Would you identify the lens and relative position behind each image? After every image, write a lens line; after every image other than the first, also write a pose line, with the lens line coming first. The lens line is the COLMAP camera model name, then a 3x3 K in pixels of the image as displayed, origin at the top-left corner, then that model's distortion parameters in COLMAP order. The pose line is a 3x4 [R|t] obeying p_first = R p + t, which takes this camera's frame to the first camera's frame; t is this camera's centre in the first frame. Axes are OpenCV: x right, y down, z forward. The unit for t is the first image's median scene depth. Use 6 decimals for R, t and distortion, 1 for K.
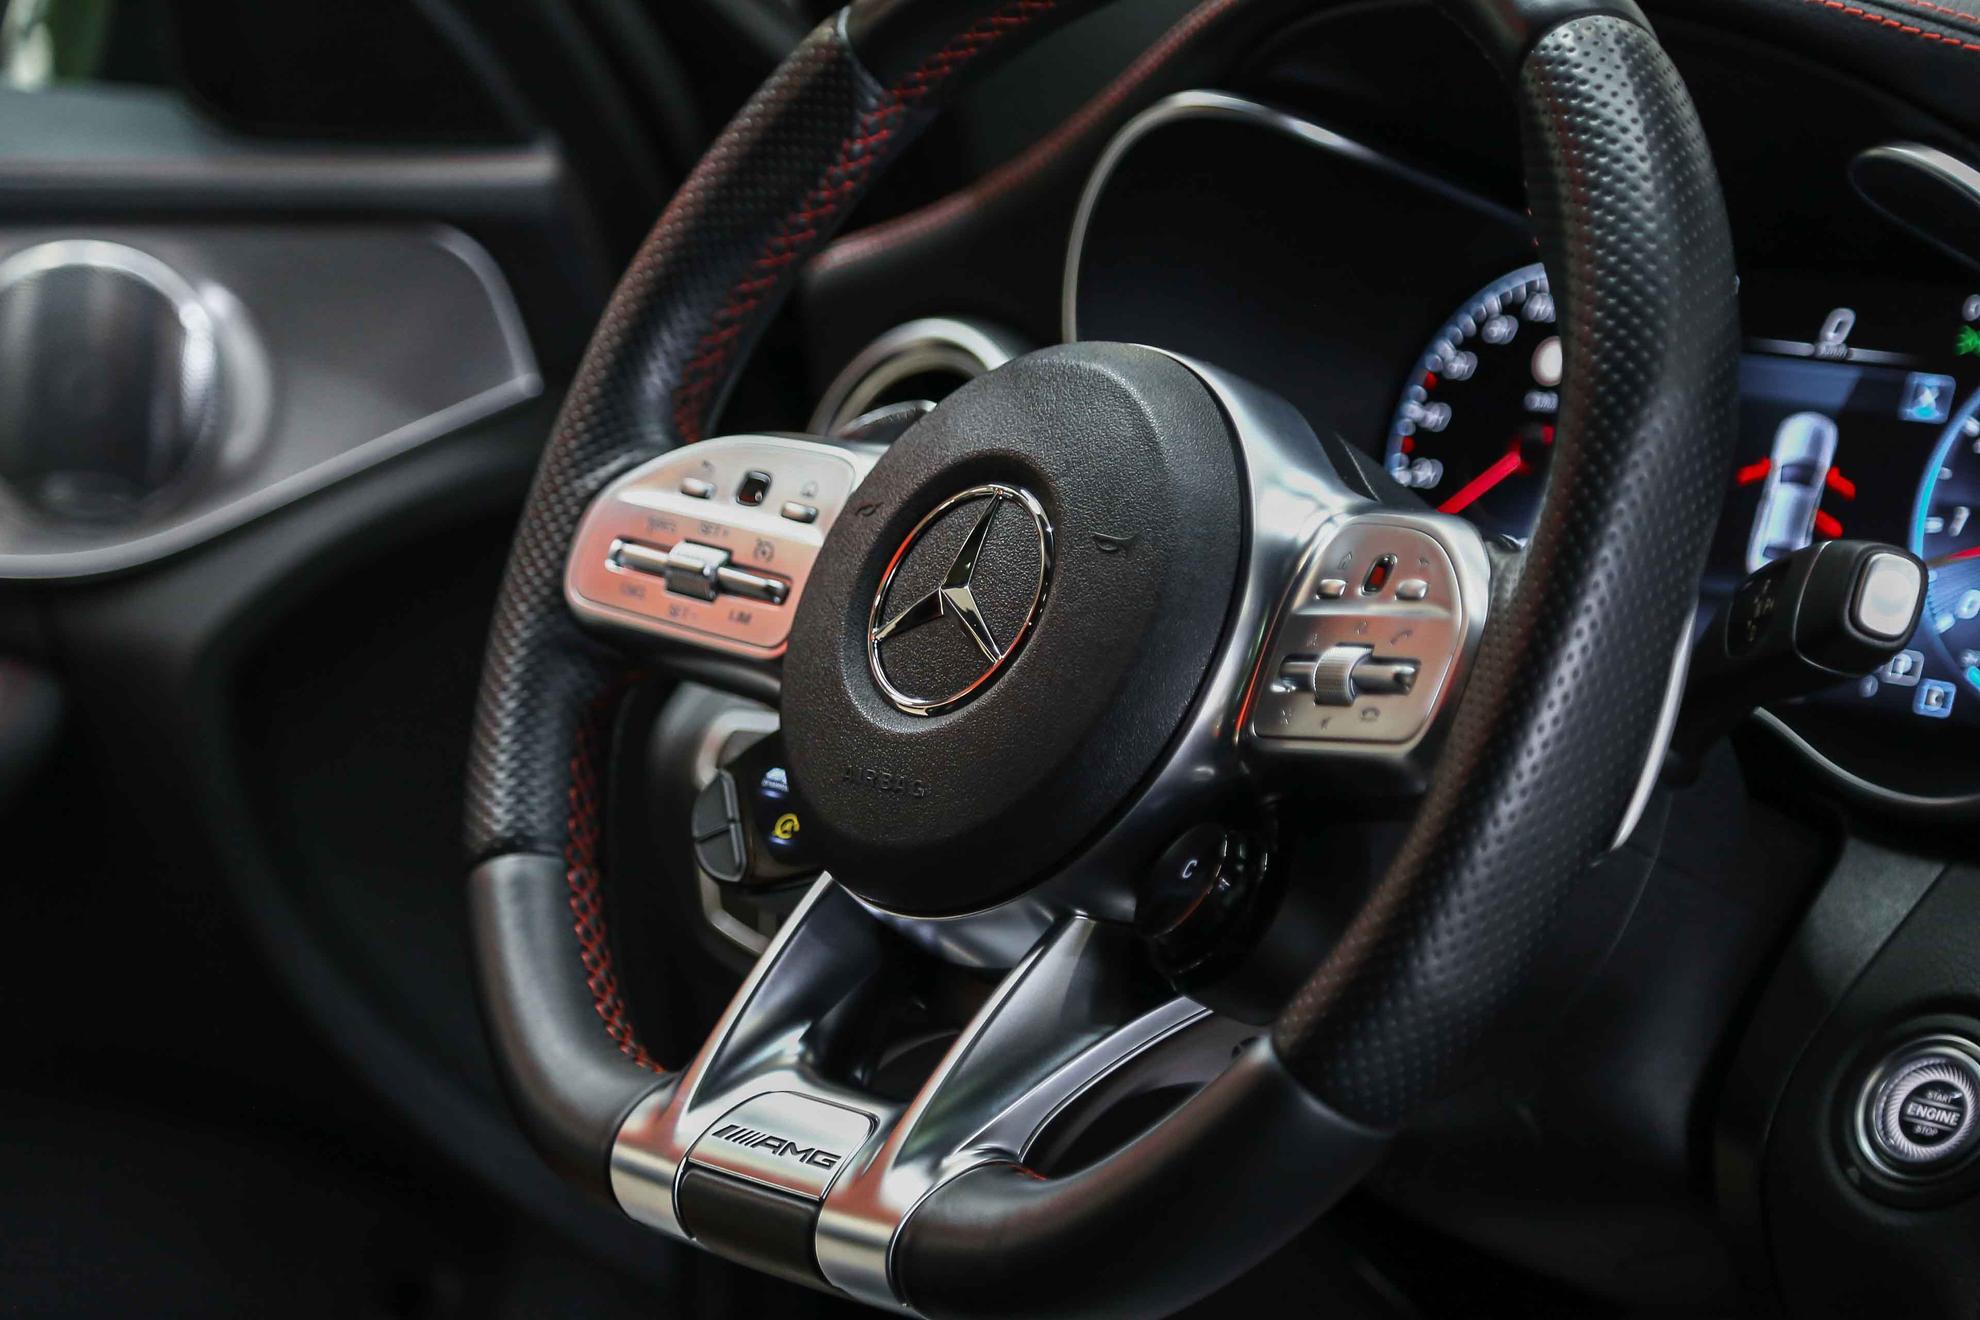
lens RADIAL K [[5194.0, 0, 950.0], [0, 5194.0, 645.6], [0, 0, 1]] dist [0.513140, 0.000000]
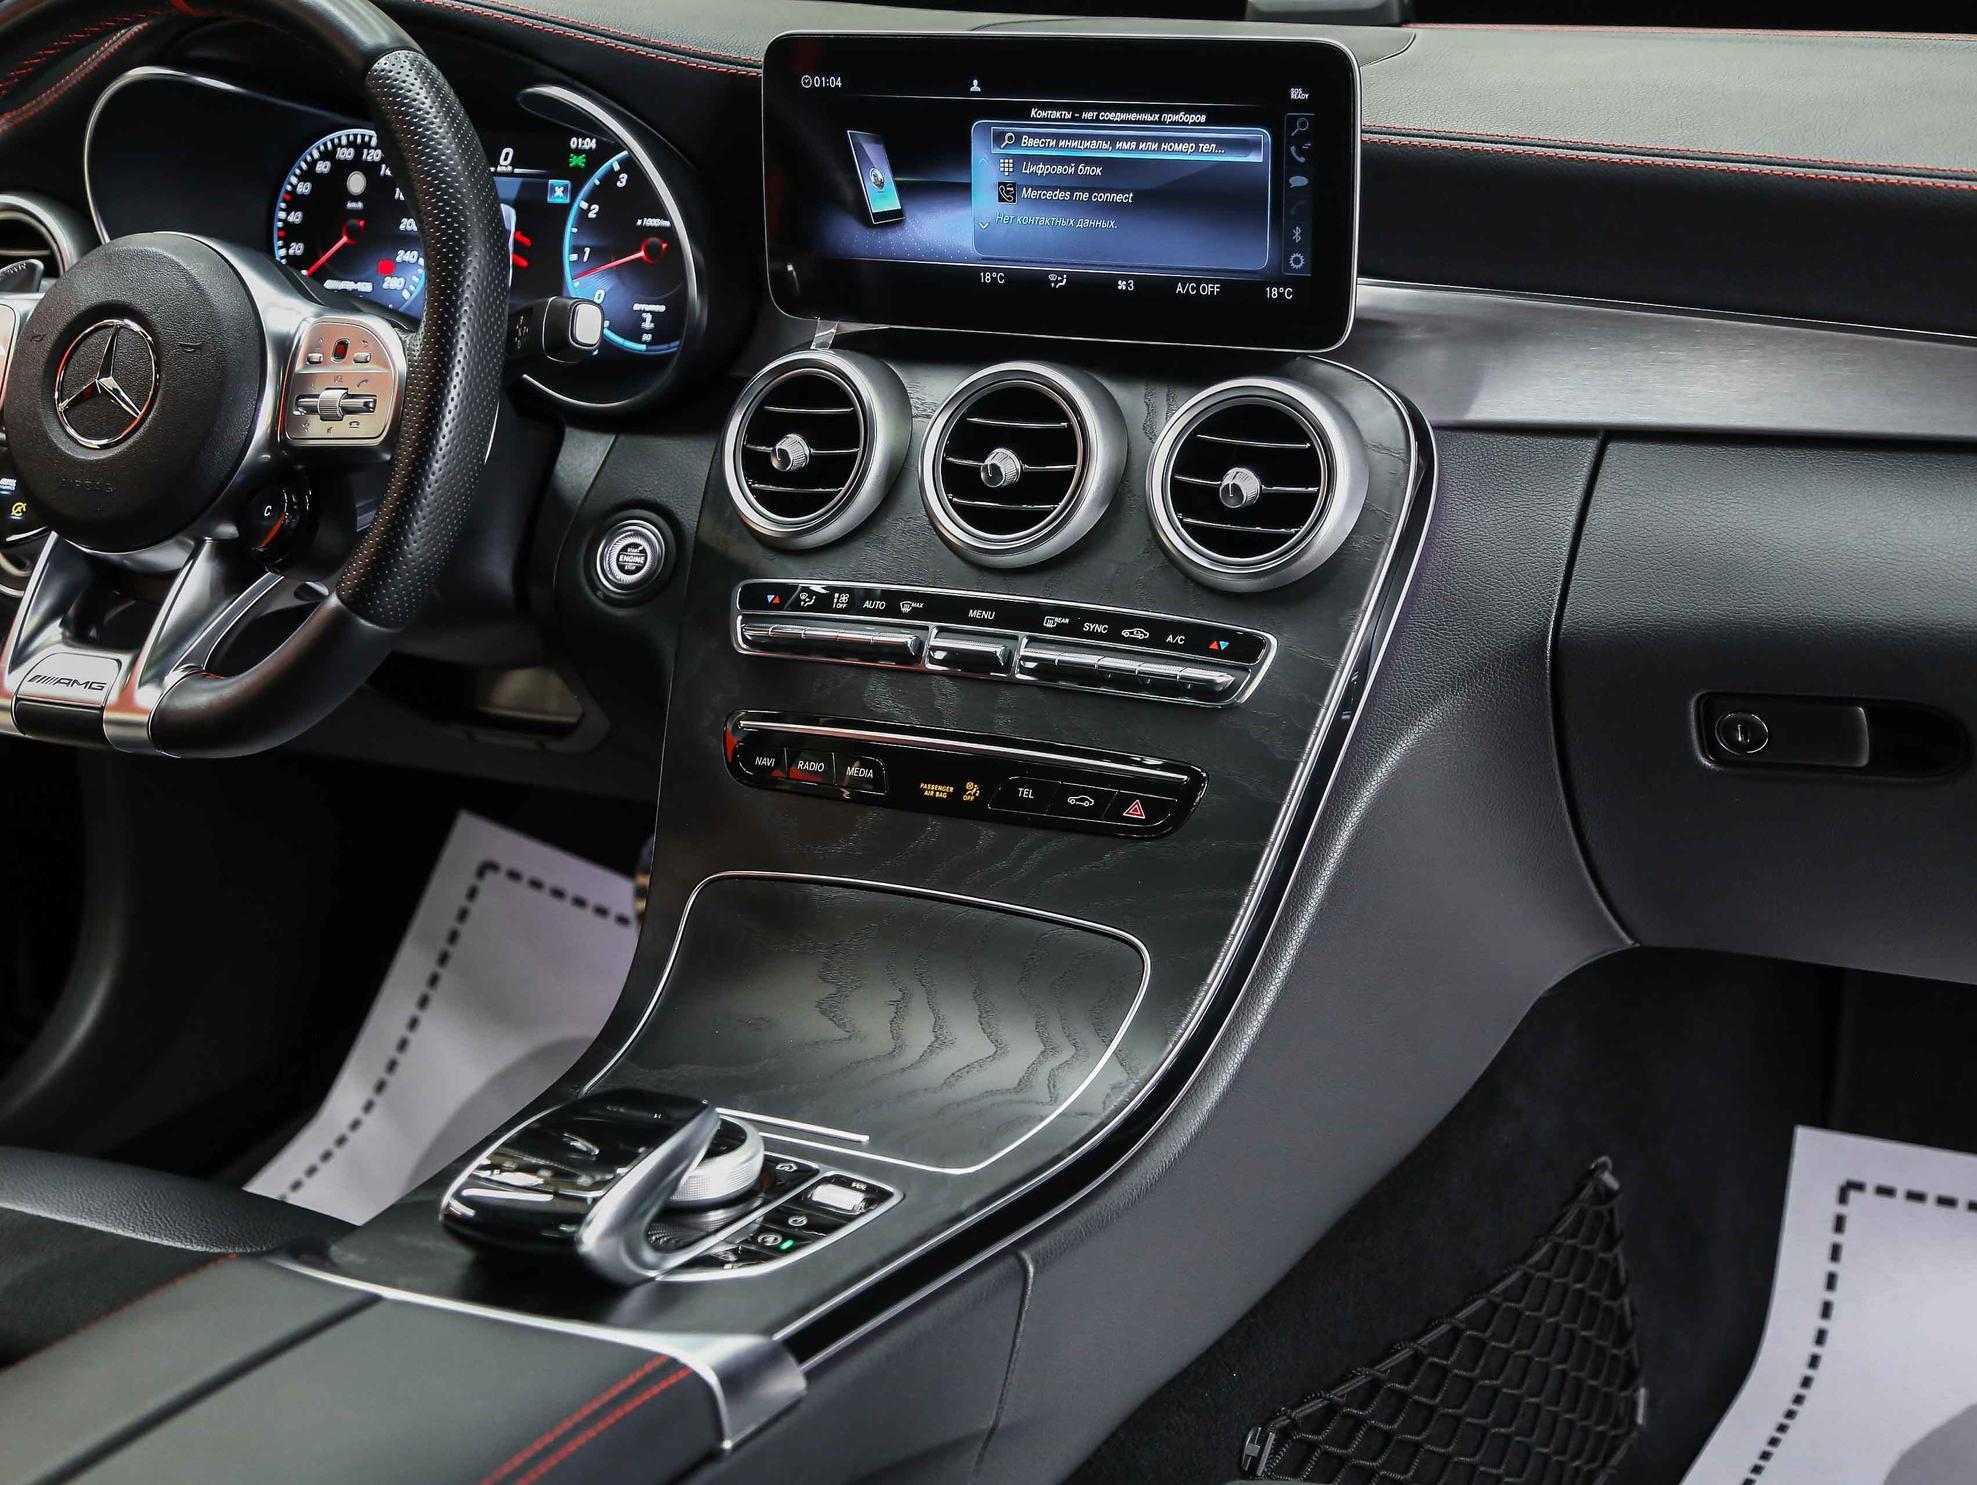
lens RADIAL K [[3216.1, 0, 982.7], [0, 3216.1, 752.6], [0, 0, 1]] dist [0.139980, 0.000000]
pose [[0.927402, -0.191025, 0.321613, -0.107293], [0.127388, 0.969667, 0.208608, -0.083691], [-0.351707, -0.152494, 0.923606, -0.224326]]
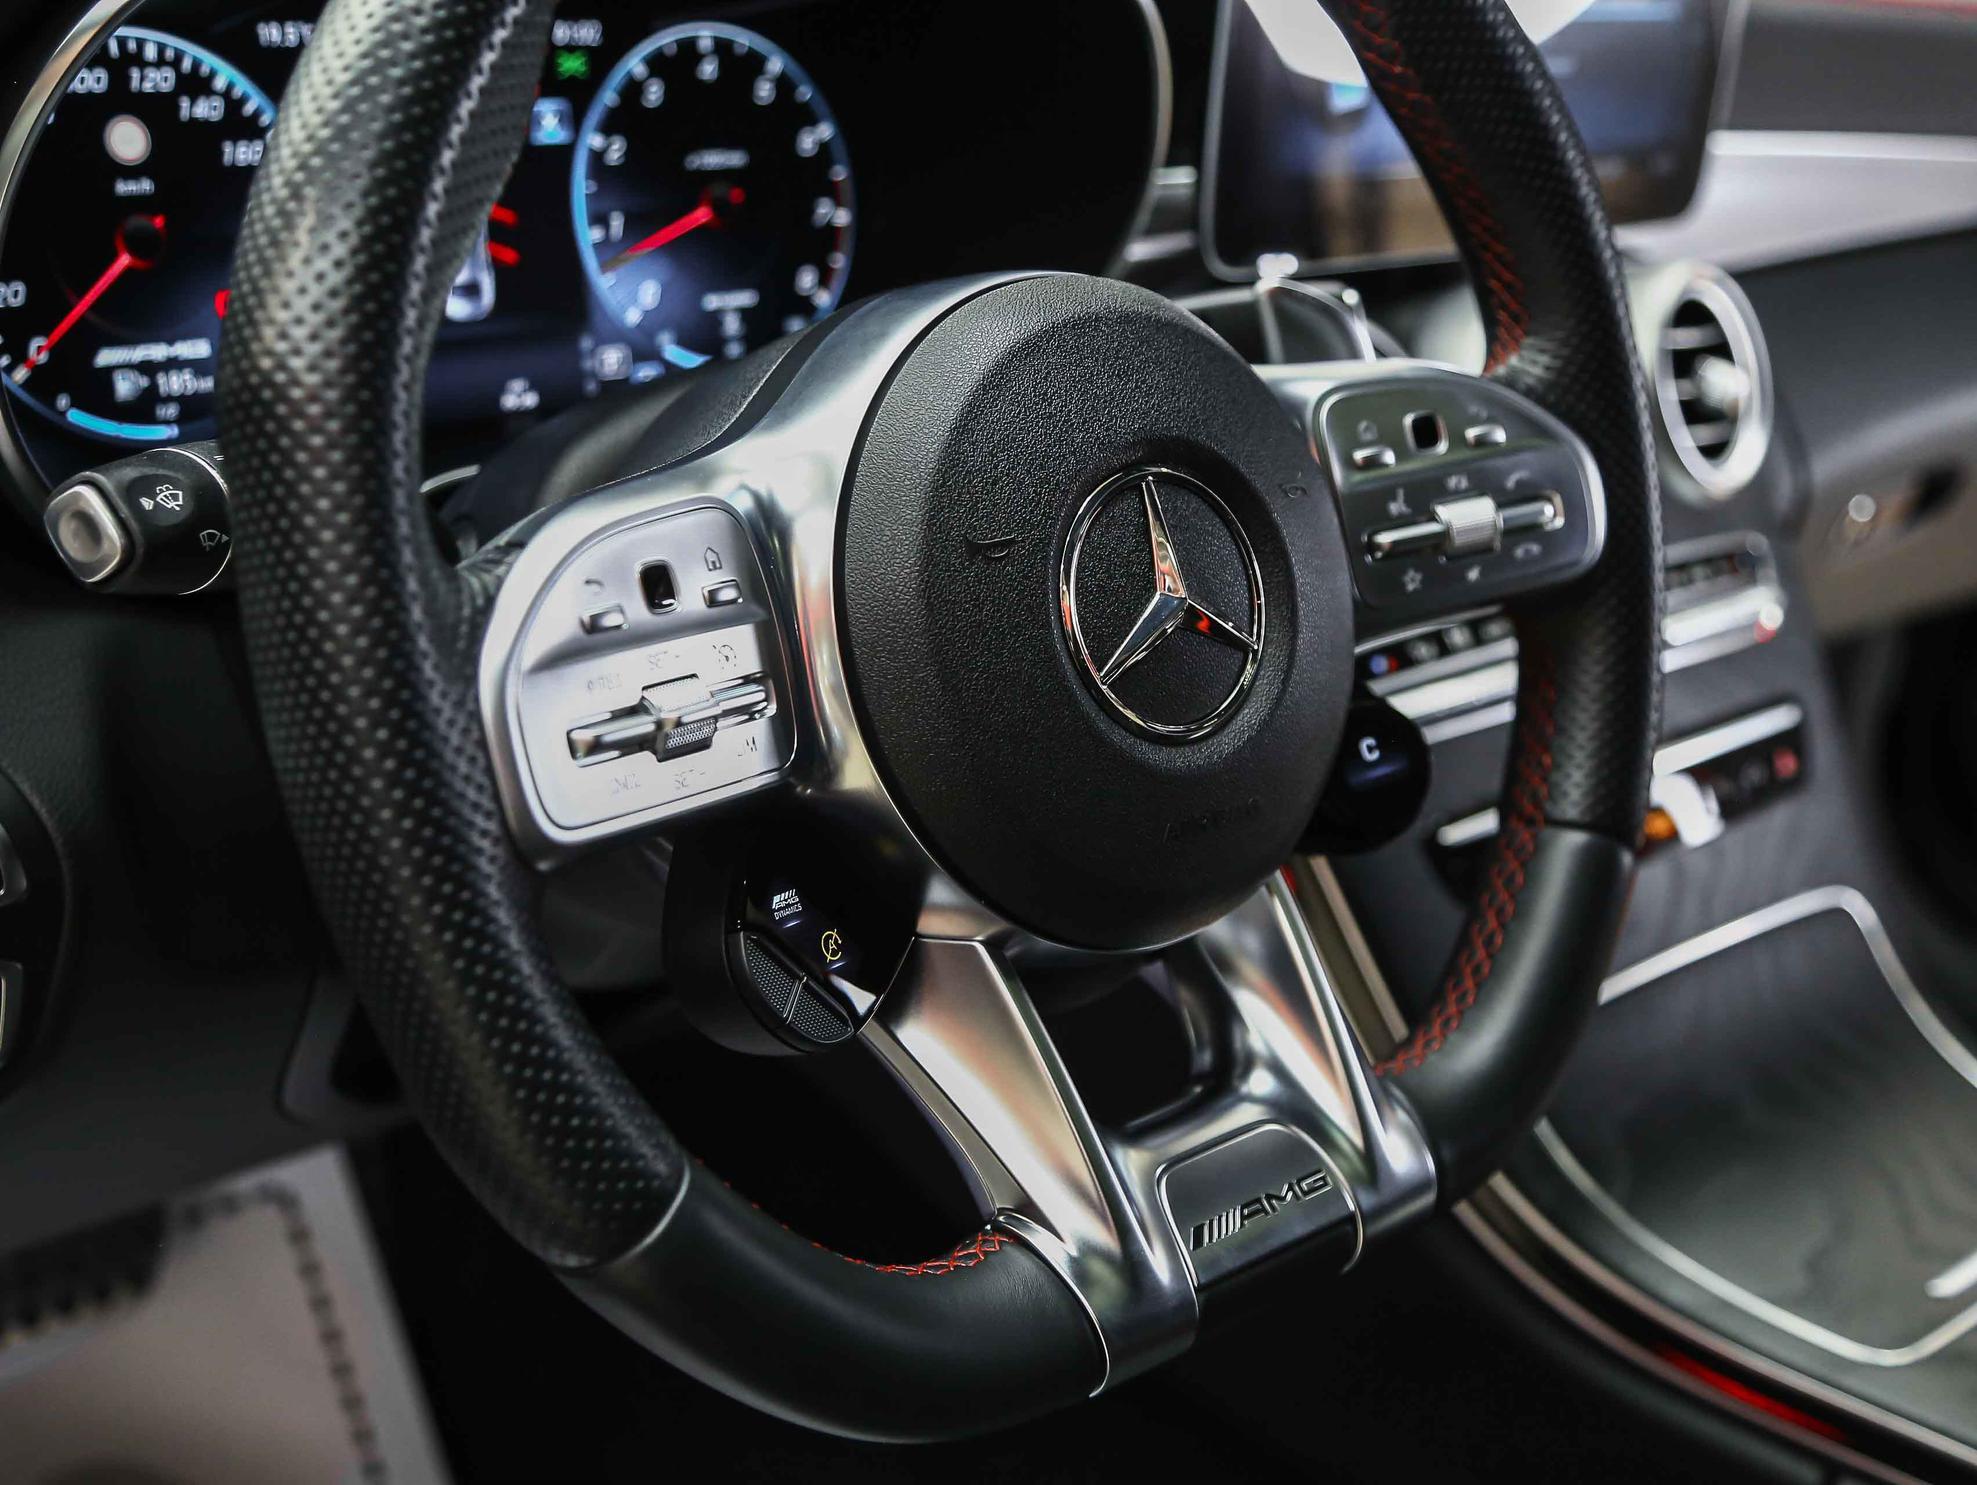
lens RADIAL K [[2585.4, 0, 995.6], [0, 2585.4, 740.8], [0, 0, 1]] dist [0.002441, 0.000000]
pose [[-0.067527, -0.423331, 0.903455, -0.406409], [0.016862, 0.904908, 0.425272, -0.175467], [-0.997575, 0.043951, -0.053968, 1.042117]]
